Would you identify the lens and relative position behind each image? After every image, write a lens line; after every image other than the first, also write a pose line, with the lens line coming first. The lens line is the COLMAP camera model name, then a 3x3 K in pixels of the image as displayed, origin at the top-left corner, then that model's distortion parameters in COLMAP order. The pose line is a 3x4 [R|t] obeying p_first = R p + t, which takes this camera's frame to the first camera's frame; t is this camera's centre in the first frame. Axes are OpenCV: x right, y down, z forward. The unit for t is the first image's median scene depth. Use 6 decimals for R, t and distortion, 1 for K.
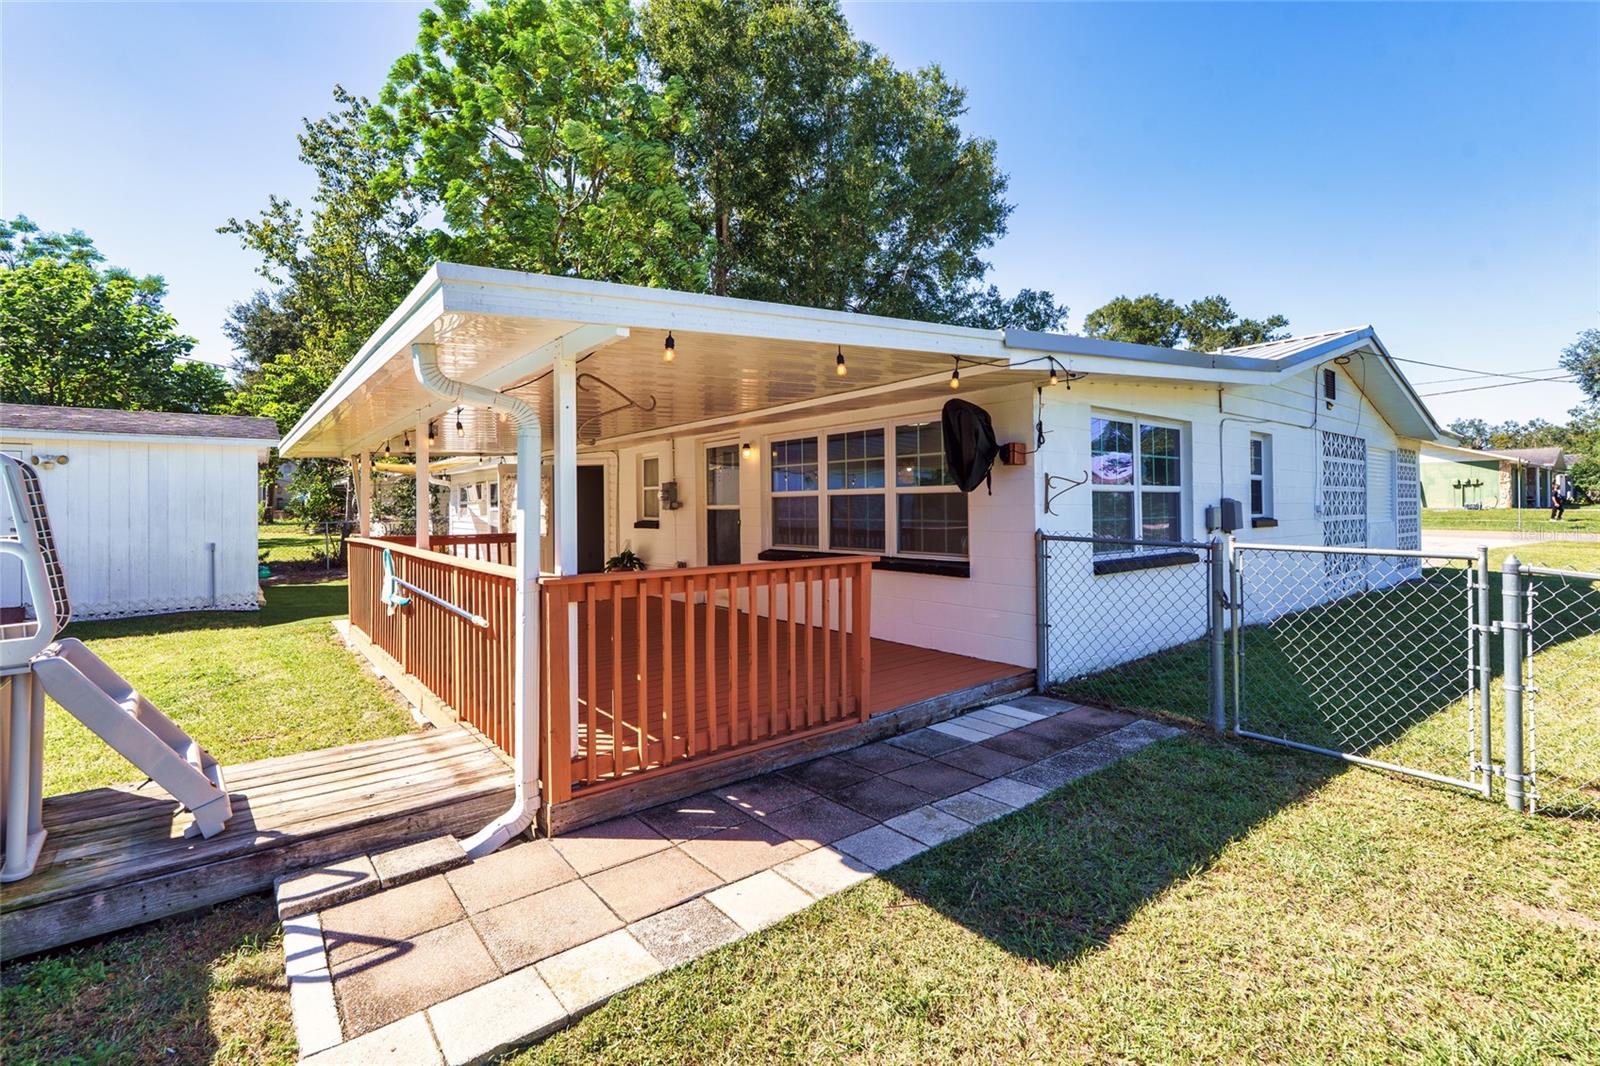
lens RADIAL K [[723.6, 0, 800.5], [0, 723.6, 497.6], [0, 0, 1]] dist [-0.002068, -0.000019]
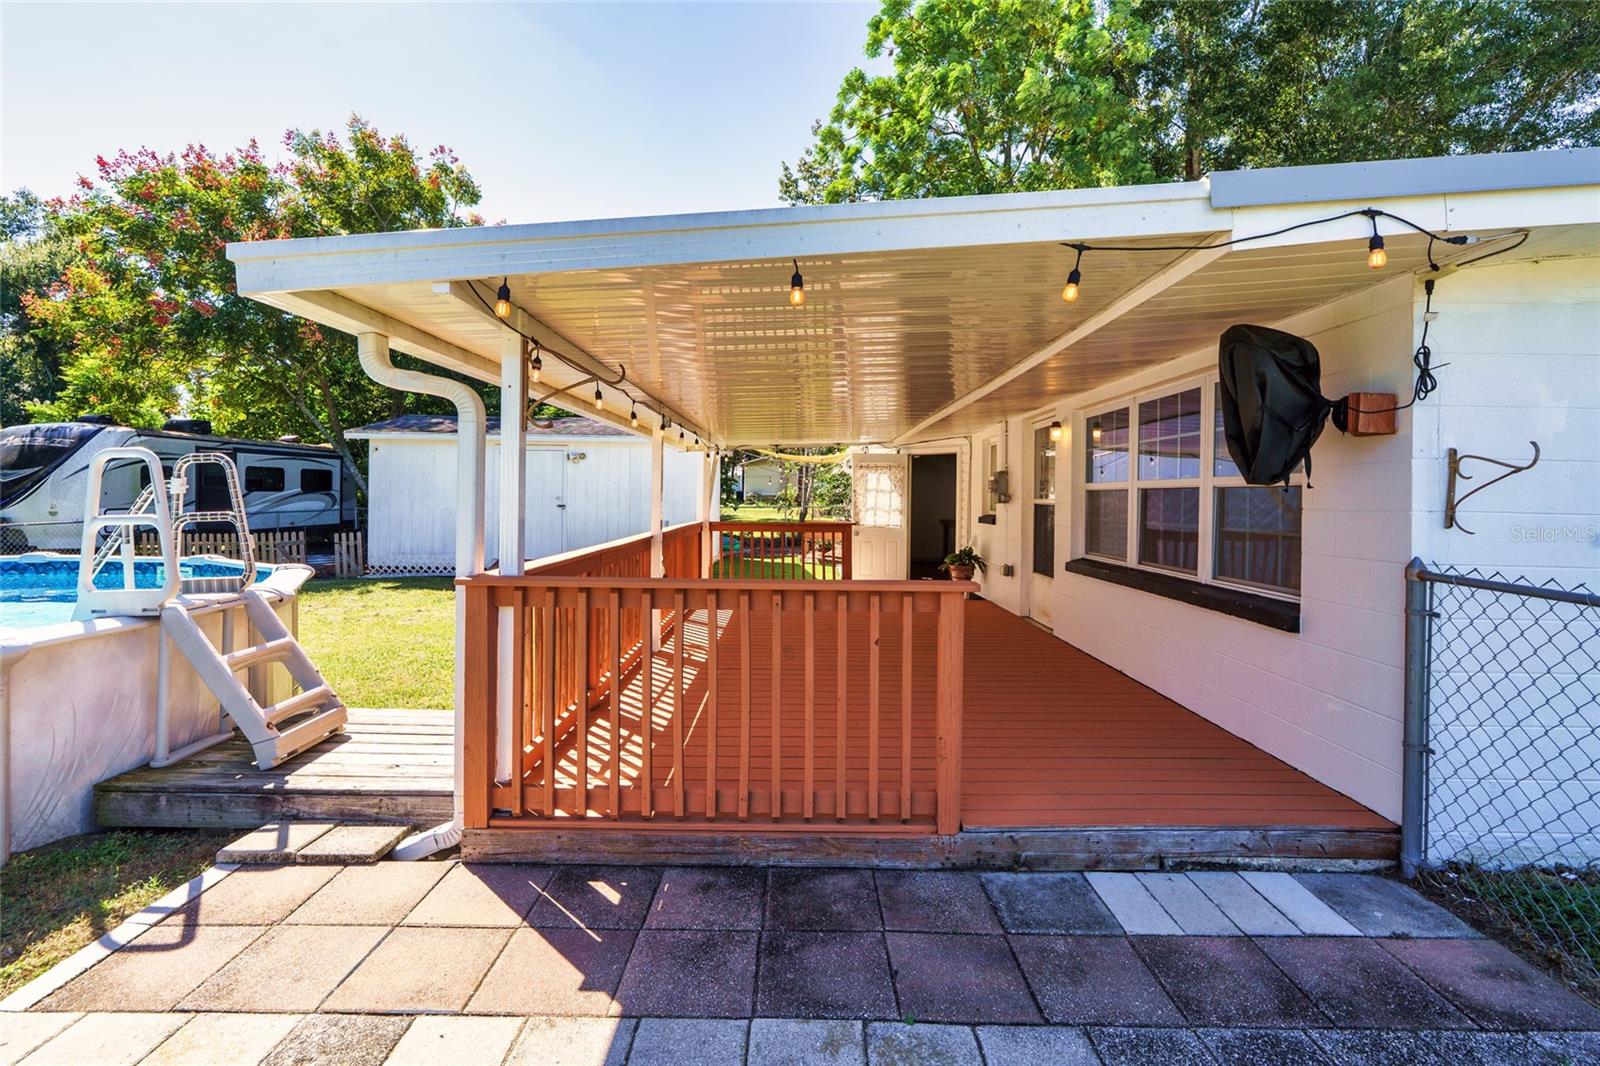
lens RADIAL K [[723.6, 0, 800.5], [0, 723.6, 497.6], [0, 0, 1]] dist [-0.002068, -0.000019]
pose [[0.777813, 0.019546, -0.628191, 0.310706], [-0.011185, 0.999788, 0.017260, -0.003512], [0.628396, -0.006399, 0.777868, 0.326646]]
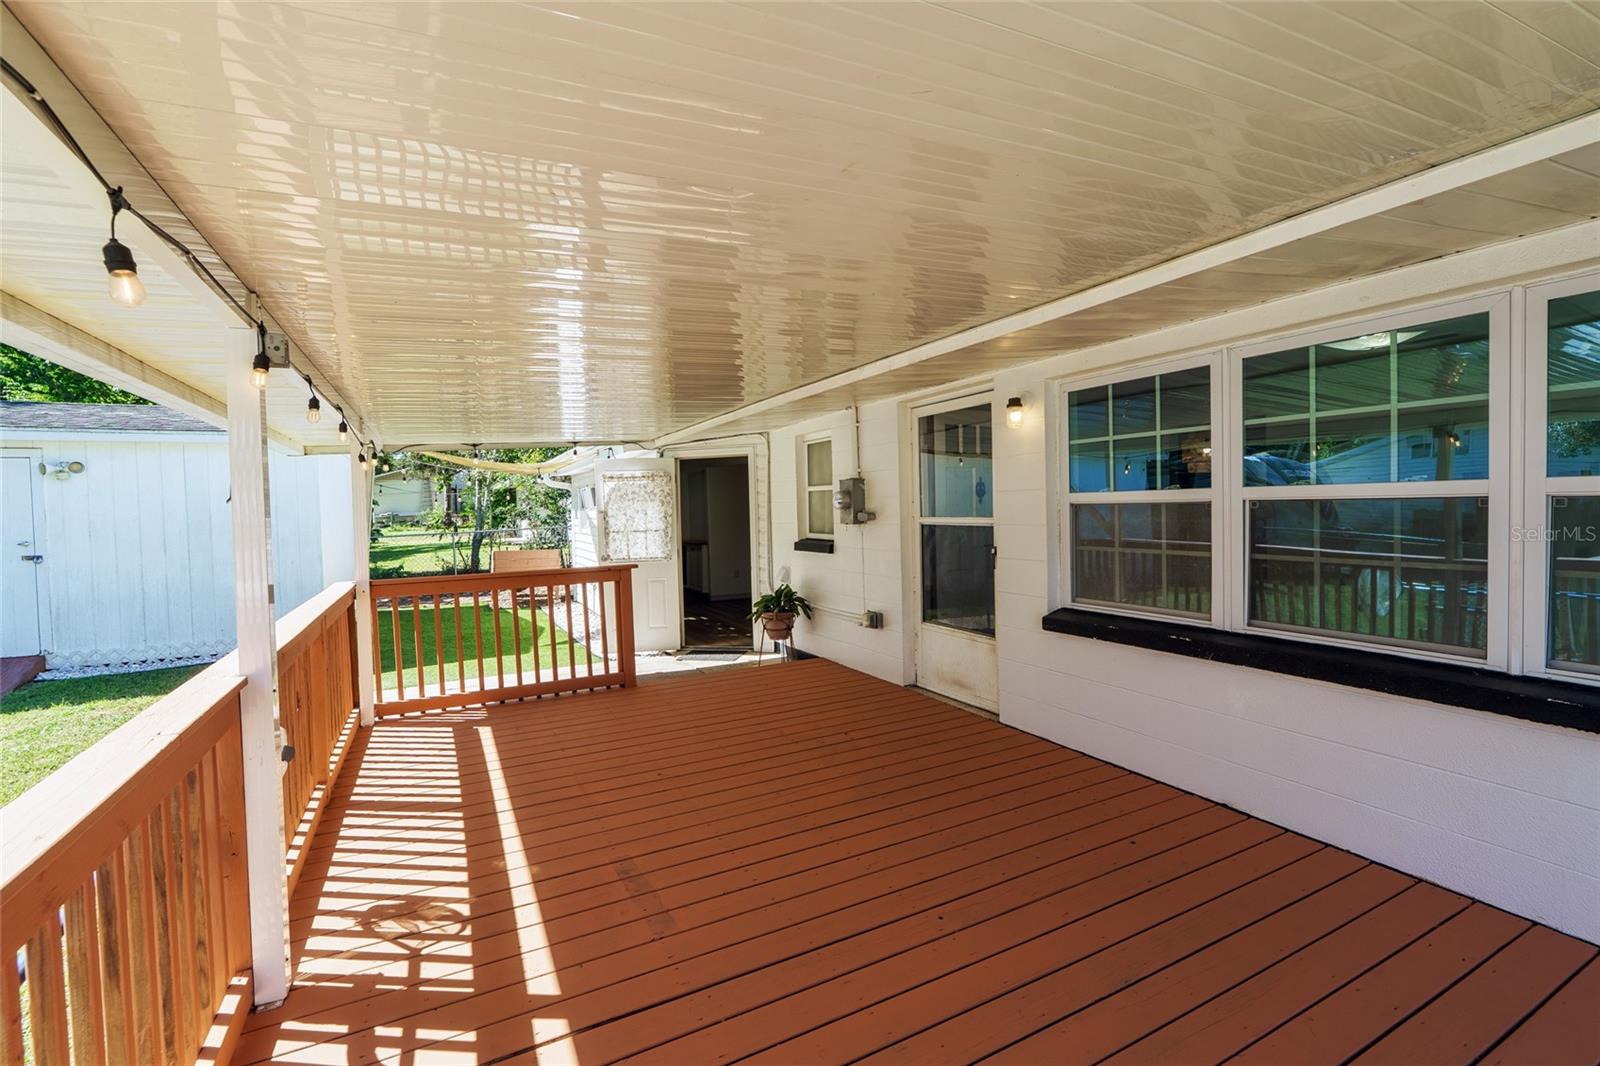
lens RADIAL K [[710.7, 0, 797.0], [0, 710.7, 526.6], [0, 0, 1]] dist [-0.002638, -0.000479]
pose [[0.977679, -0.008913, -0.209915, -0.181957], [0.018754, 0.998814, 0.044935, -0.015227], [0.209265, -0.047868, 0.976687, 0.734008]]
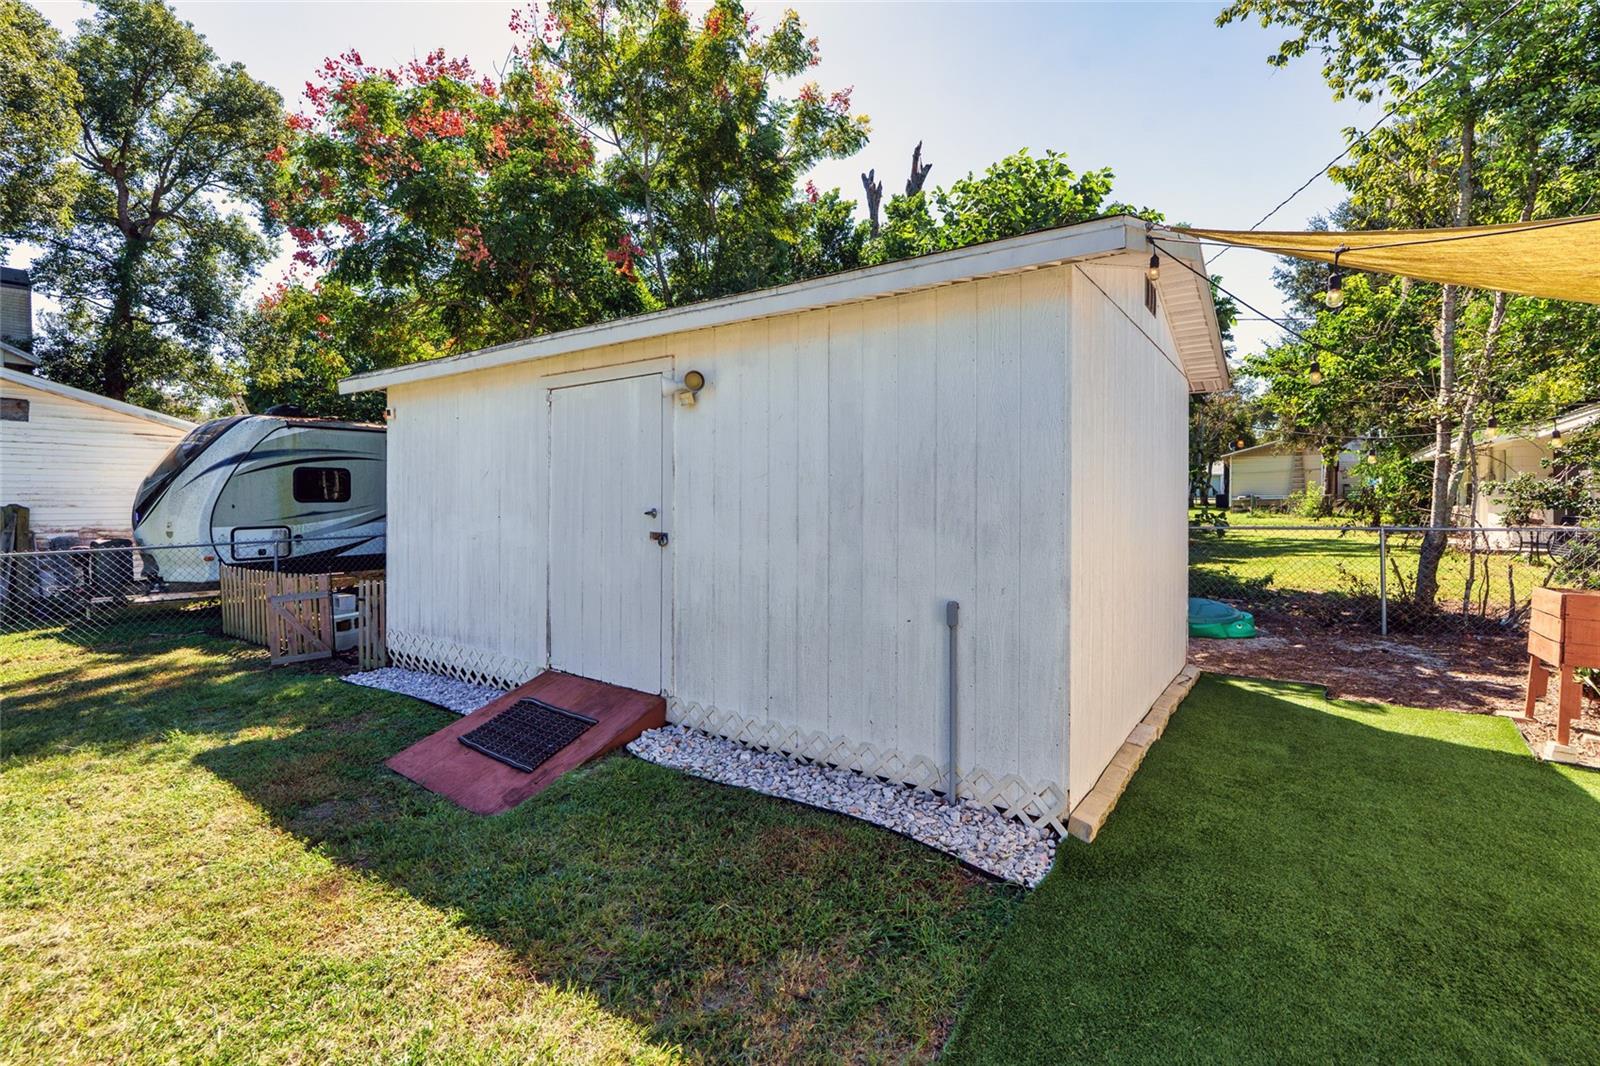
lens RADIAL K [[723.6, 0, 800.5], [0, 723.6, 497.6], [0, 0, 1]] dist [-0.002068, -0.000019]
pose [[0.280275, 0.007737, -0.959888, -1.030770], [0.007978, 0.999914, 0.010389, 0.024658], [0.959887, -0.010570, 0.280190, 1.663387]]
